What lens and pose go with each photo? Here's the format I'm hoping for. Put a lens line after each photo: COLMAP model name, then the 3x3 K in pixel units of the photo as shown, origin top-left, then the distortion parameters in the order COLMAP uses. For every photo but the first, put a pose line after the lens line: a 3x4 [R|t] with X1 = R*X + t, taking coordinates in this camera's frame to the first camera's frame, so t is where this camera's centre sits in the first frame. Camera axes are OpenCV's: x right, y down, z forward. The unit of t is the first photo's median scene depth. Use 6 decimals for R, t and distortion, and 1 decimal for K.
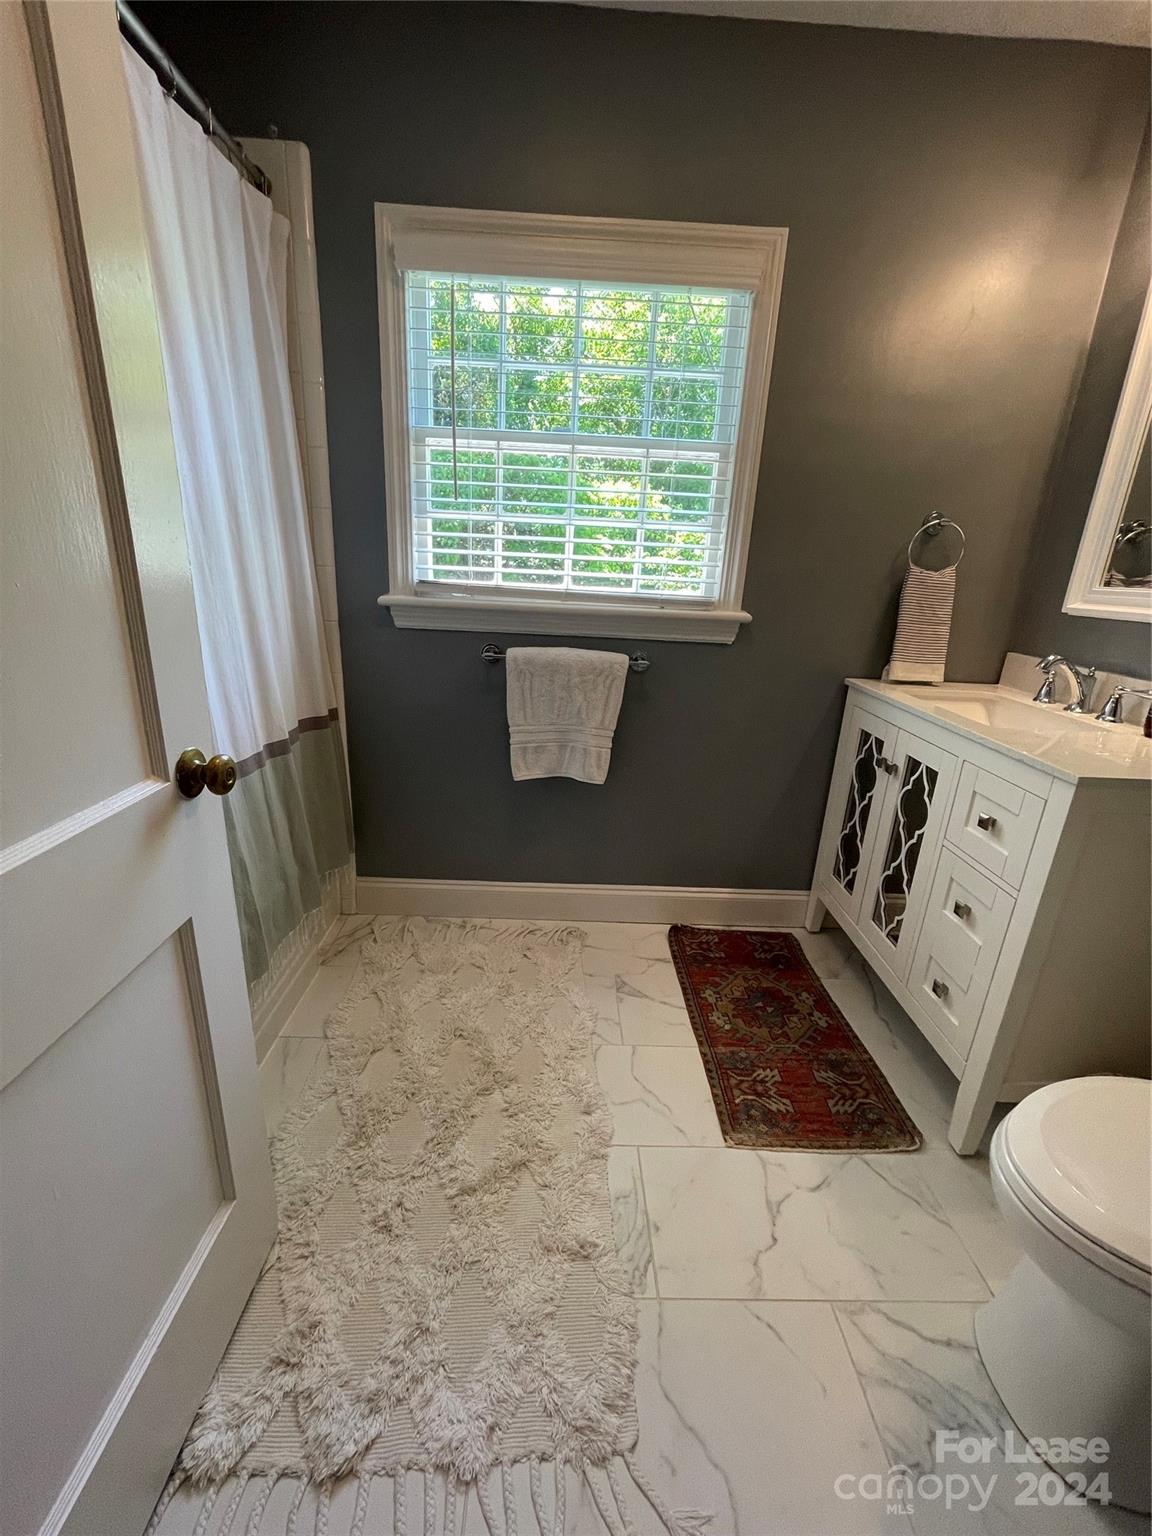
lens RADIAL K [[616.8, 0, 570.7], [0, 616.8, 764.8], [0, 0, 1]] dist [0.001549, -0.002231]
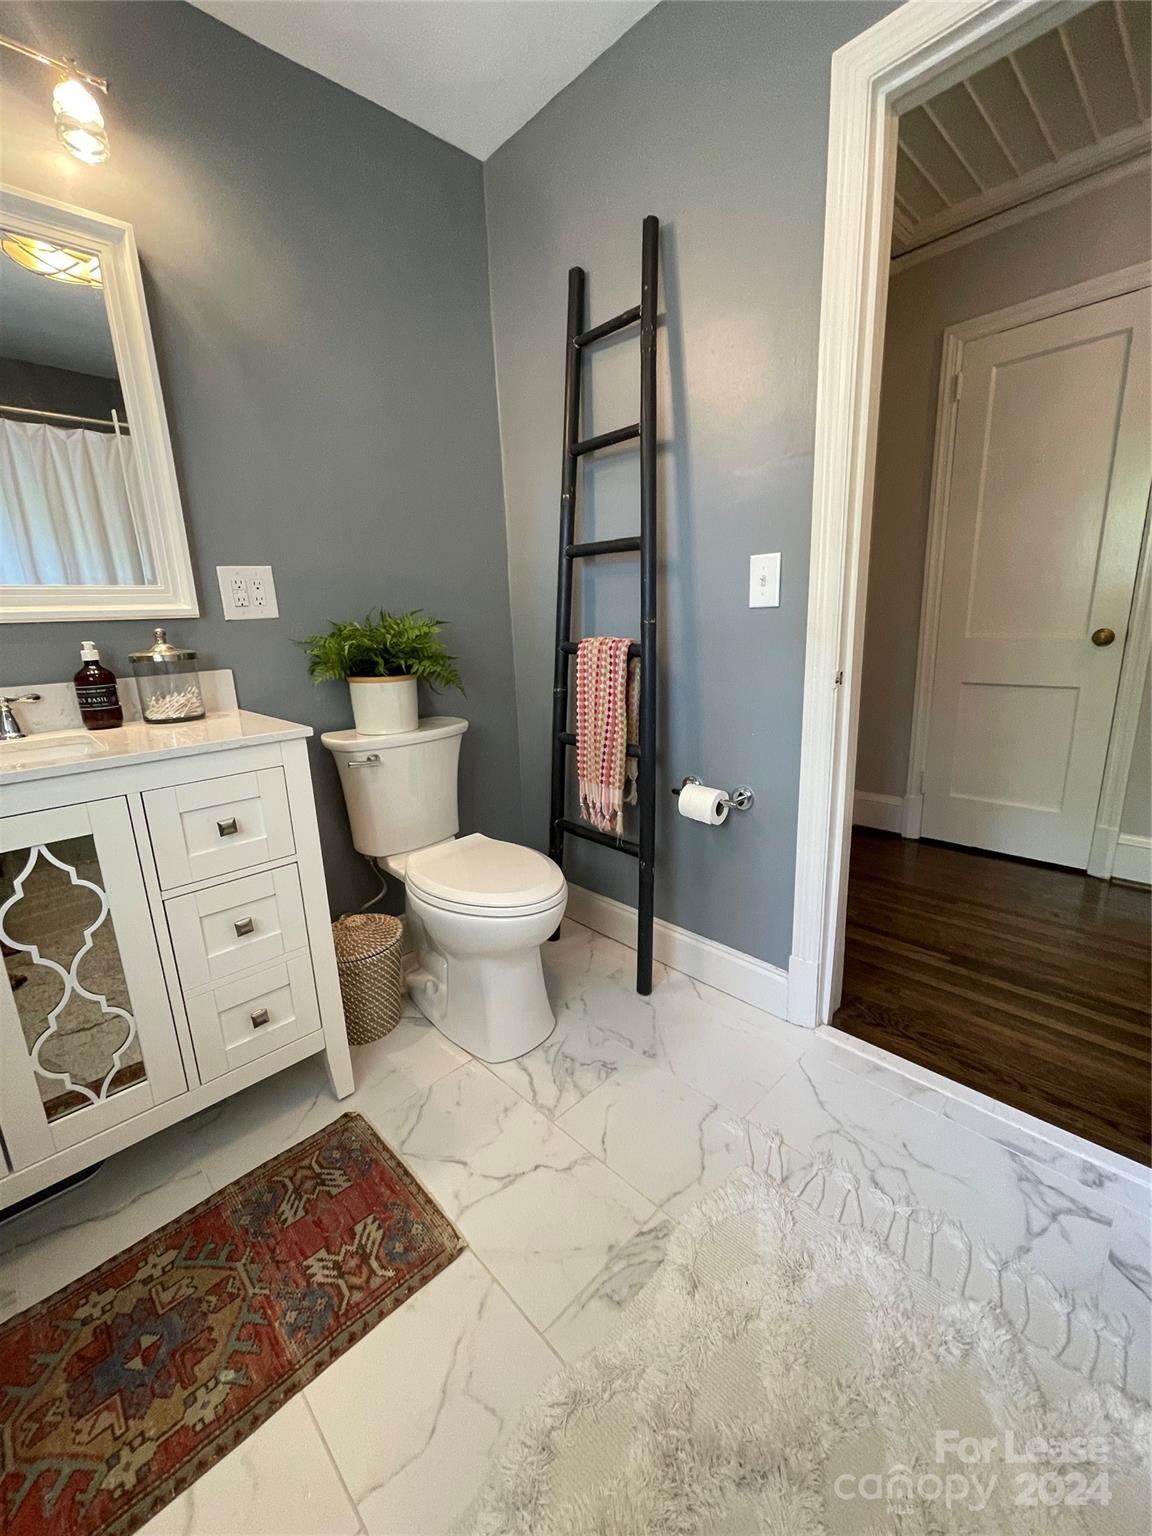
lens RADIAL K [[616.8, 0, 566.6], [0, 616.8, 768.0], [0, 0, 1]] dist [0.001549, -0.002231]
pose [[-0.669836, -0.195429, 0.716329, -0.272356], [0.242959, 0.853945, 0.460162, -0.248170], [-0.701634, 0.482272, -0.524522, 0.947512]]
